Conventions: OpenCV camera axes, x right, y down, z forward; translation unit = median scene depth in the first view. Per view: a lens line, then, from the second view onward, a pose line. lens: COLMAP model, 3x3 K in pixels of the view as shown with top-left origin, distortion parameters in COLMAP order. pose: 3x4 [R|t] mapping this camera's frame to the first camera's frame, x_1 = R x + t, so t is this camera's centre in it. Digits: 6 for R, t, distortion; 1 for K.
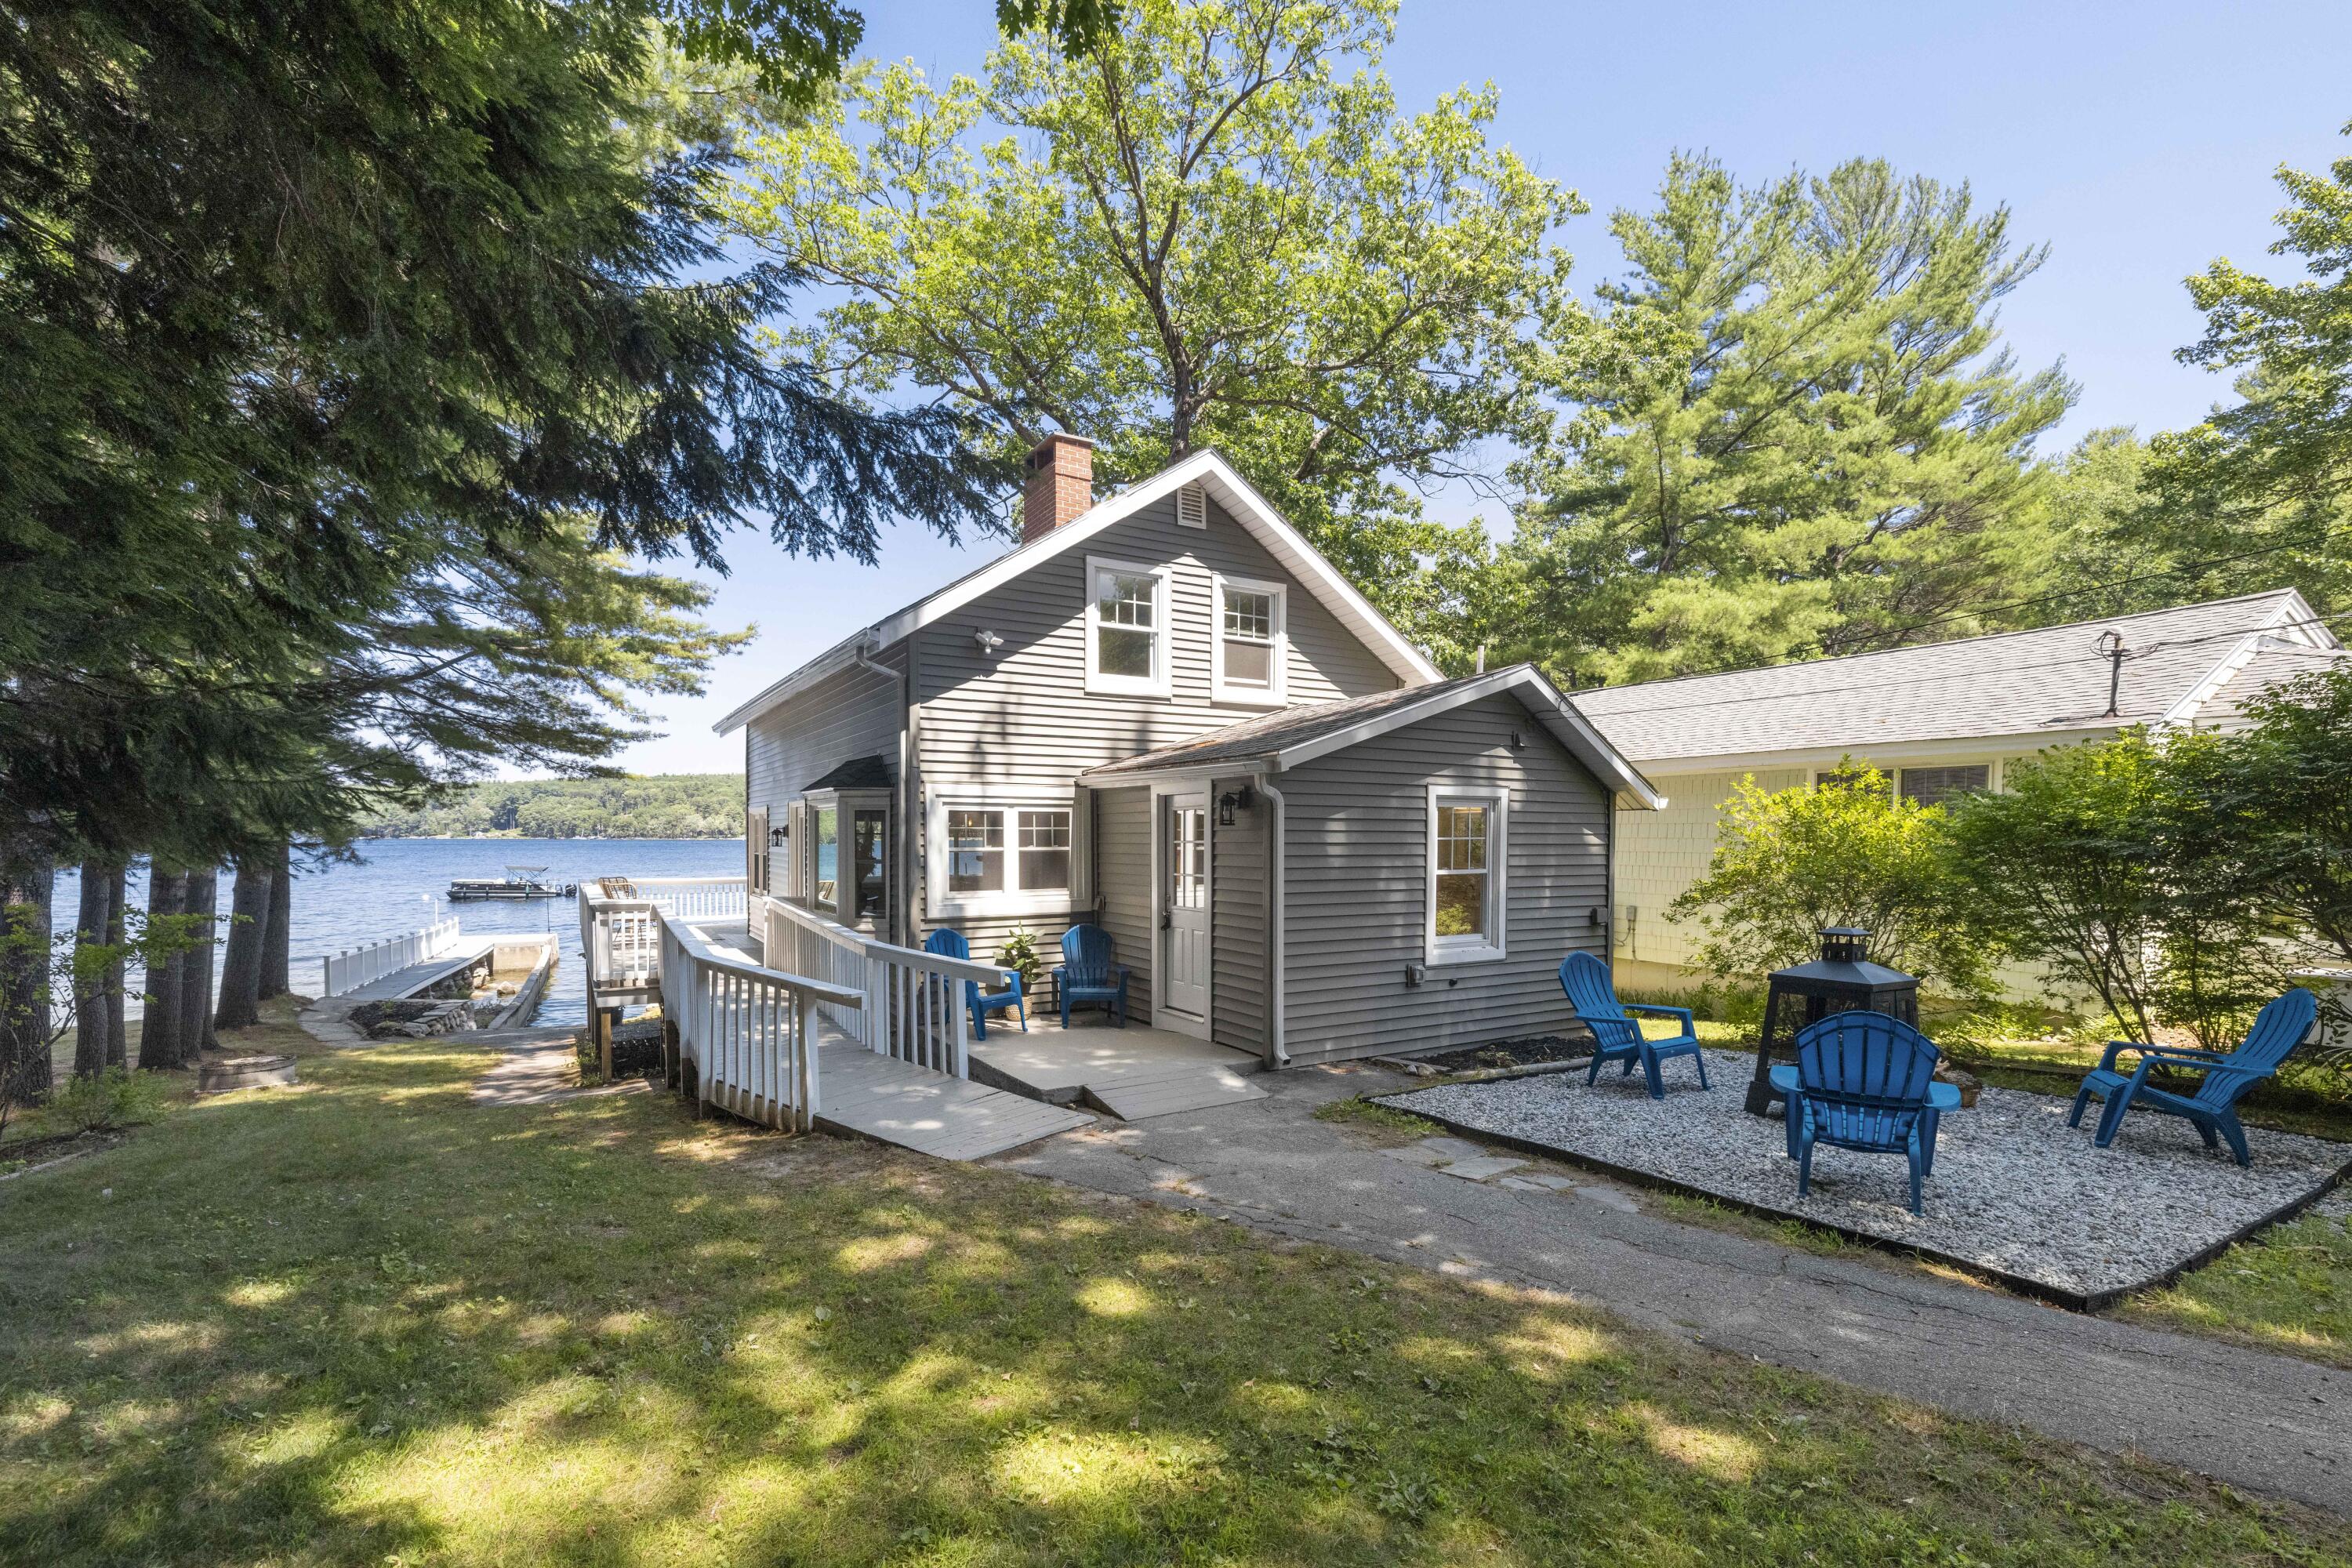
lens RADIAL K [[1012.6, 0, 1181.1], [0, 1012.6, 882.8], [0, 0, 1]] dist [0.000663, 0.000036]
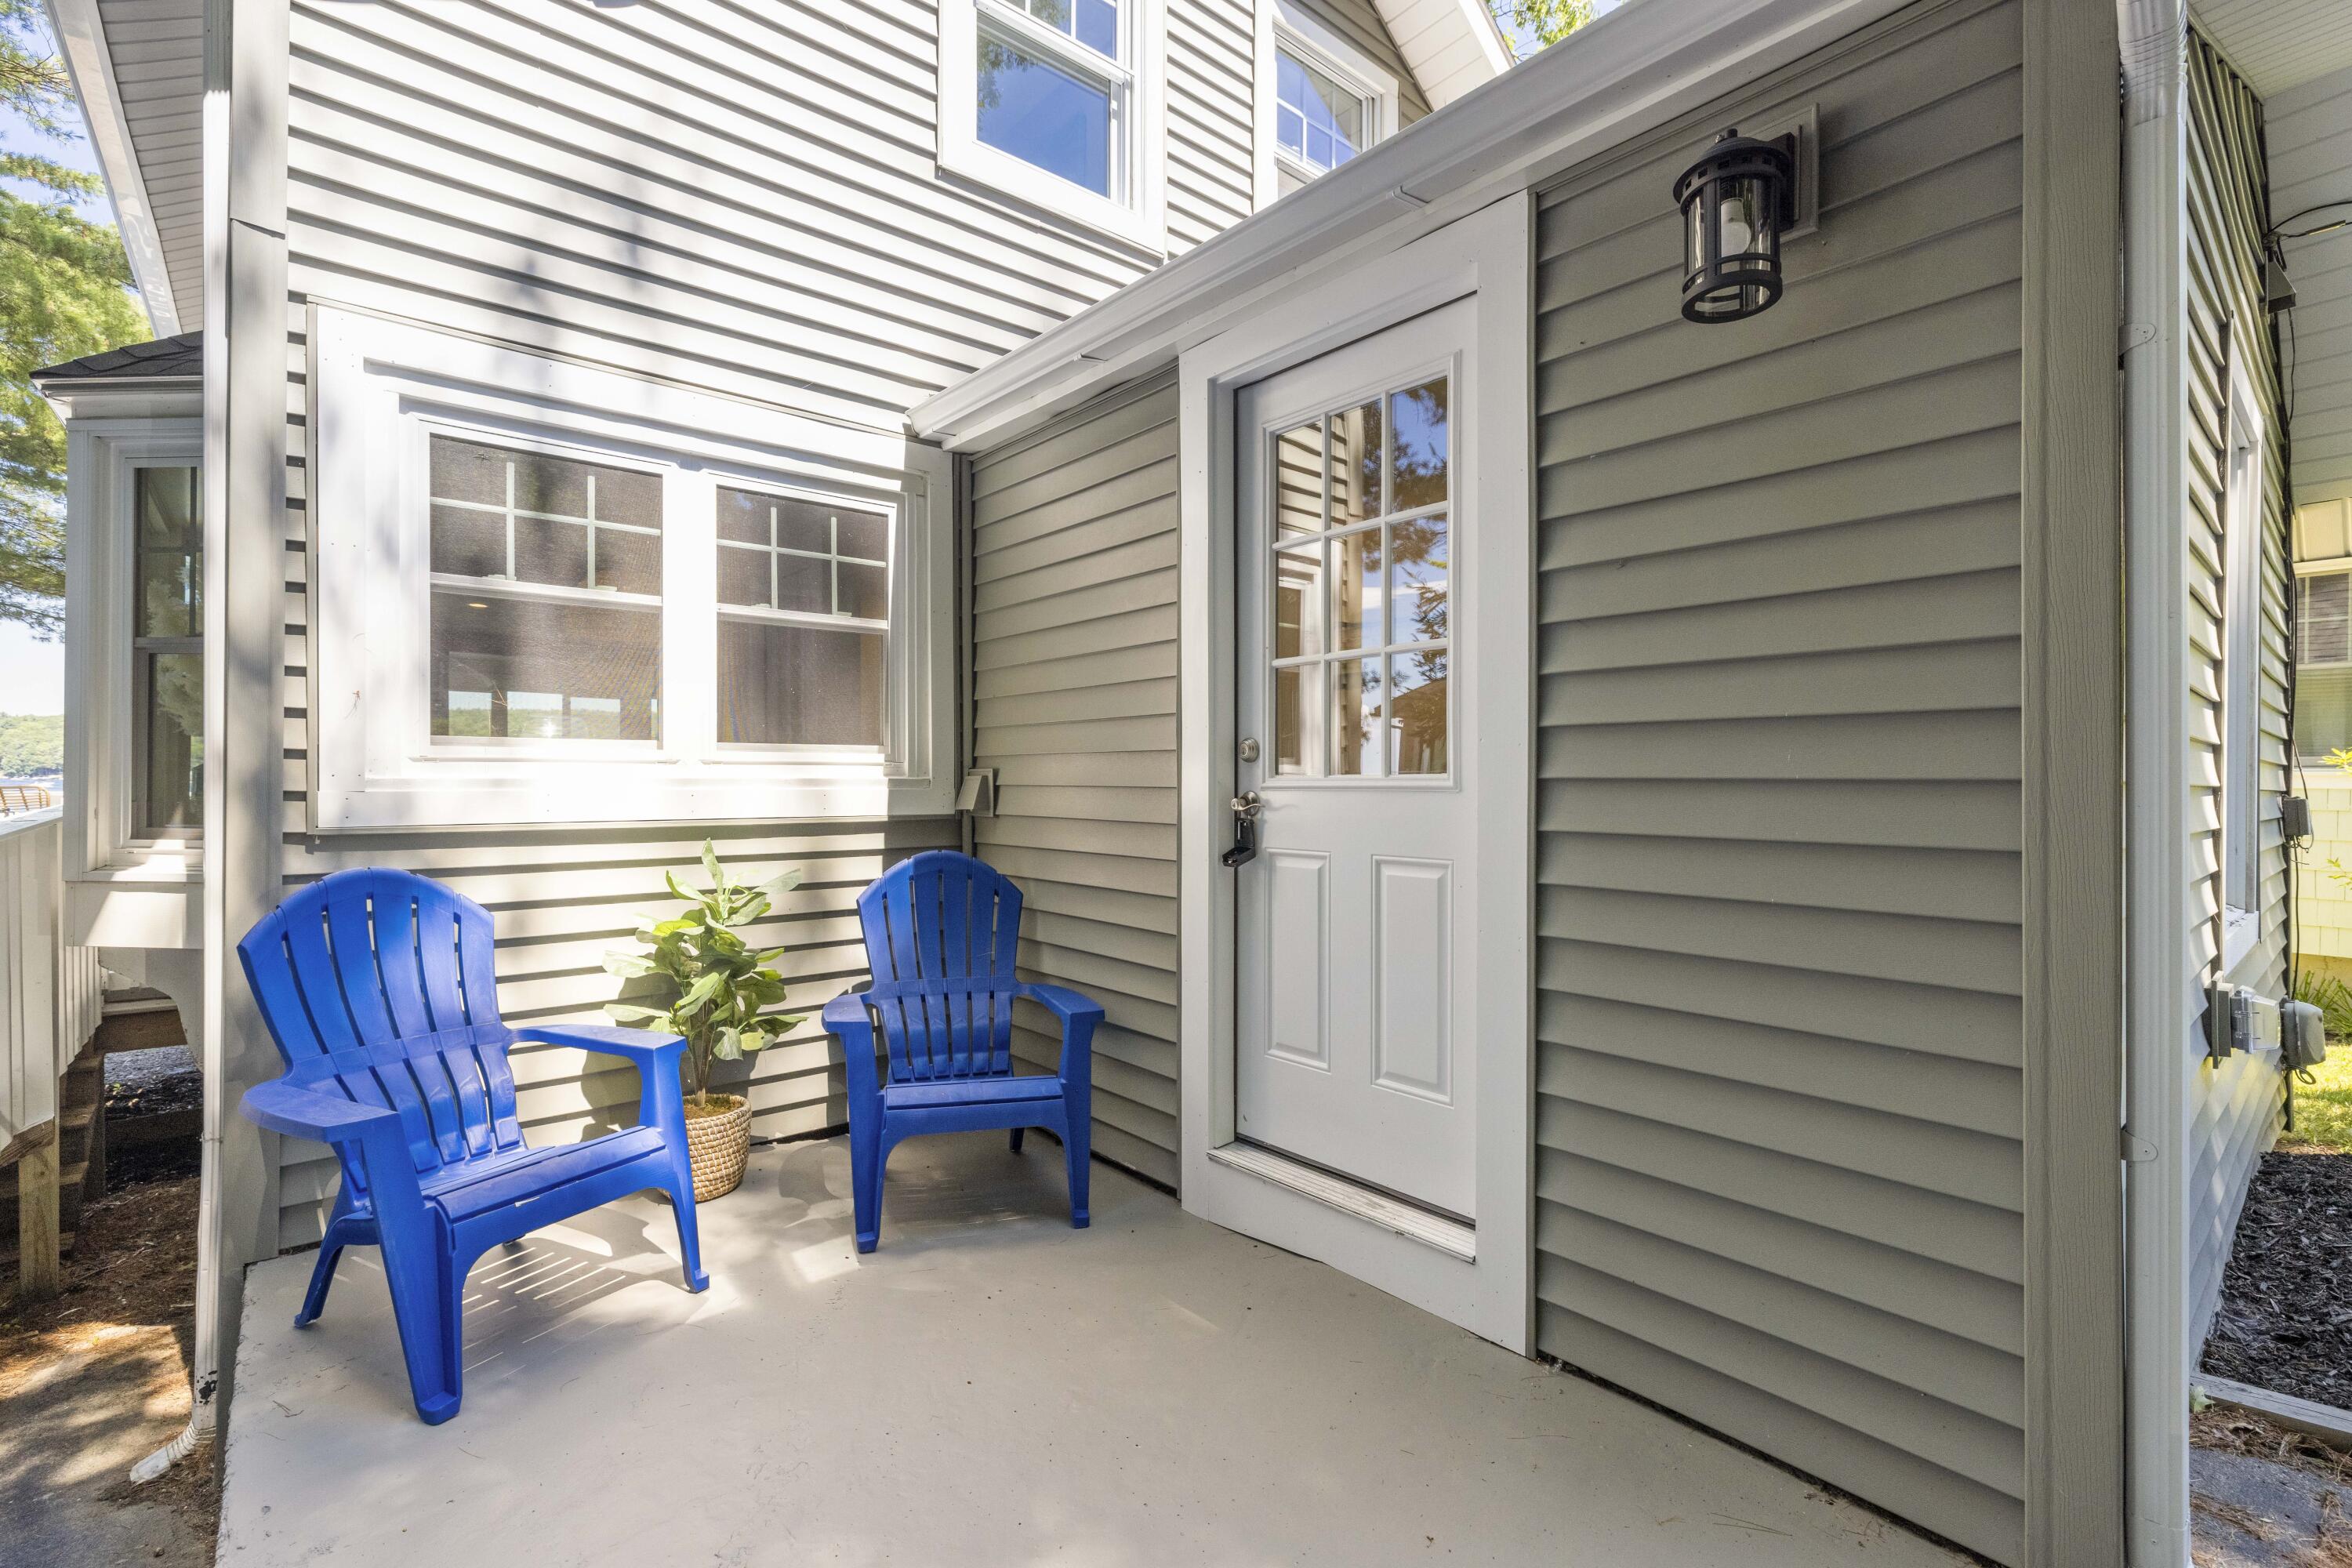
lens RADIAL K [[1029.1, 0, 1176.0], [0, 1029.1, 784.0], [0, 0, 1]] dist [-0.000074, 0.000074]
pose [[0.987785, -0.000767, 0.155824, -0.069048], [0.007043, 0.999186, -0.039725, 0.031884], [-0.155666, 0.040338, 0.986986, 0.648988]]
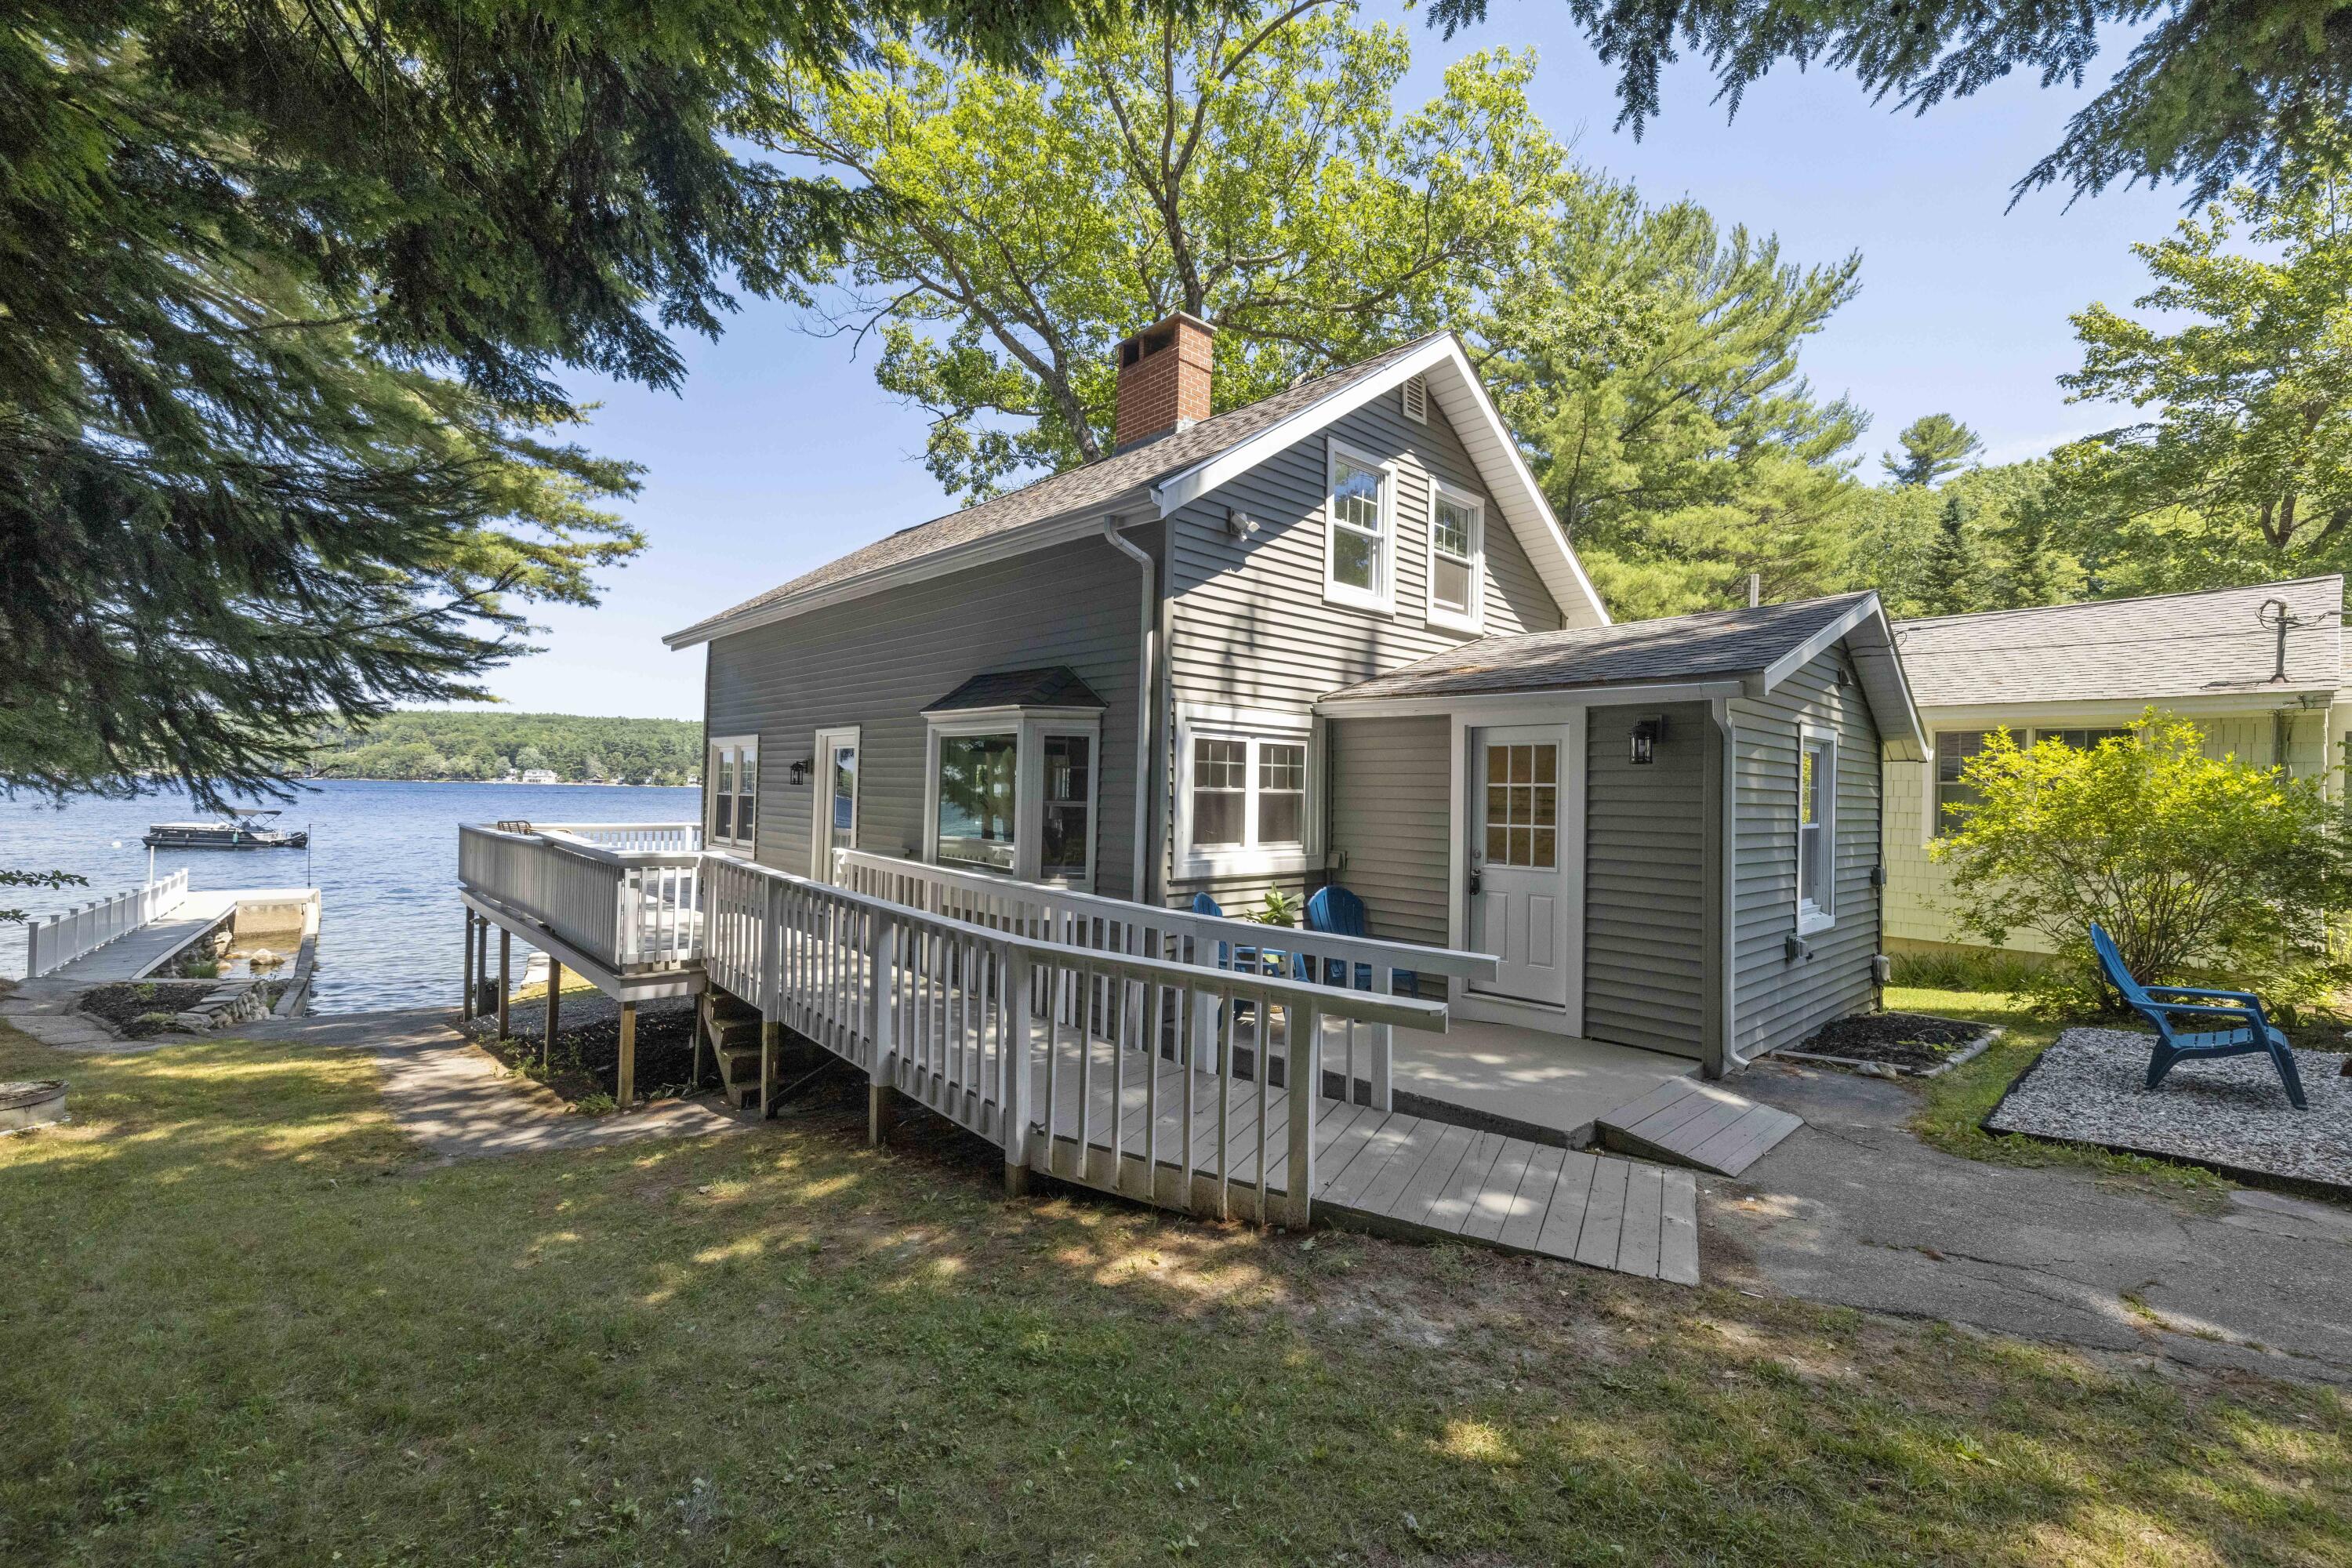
lens RADIAL K [[979.4, 0, 1176.0], [0, 979.4, 784.0], [0, 0, 1]] dist [0.001195, 0.000162]
pose [[0.979155, 0.020257, 0.202100, -0.364105], [-0.009606, 0.998519, -0.053545, 0.002760], [-0.202885, 0.050487, 0.977900, 0.255783]]
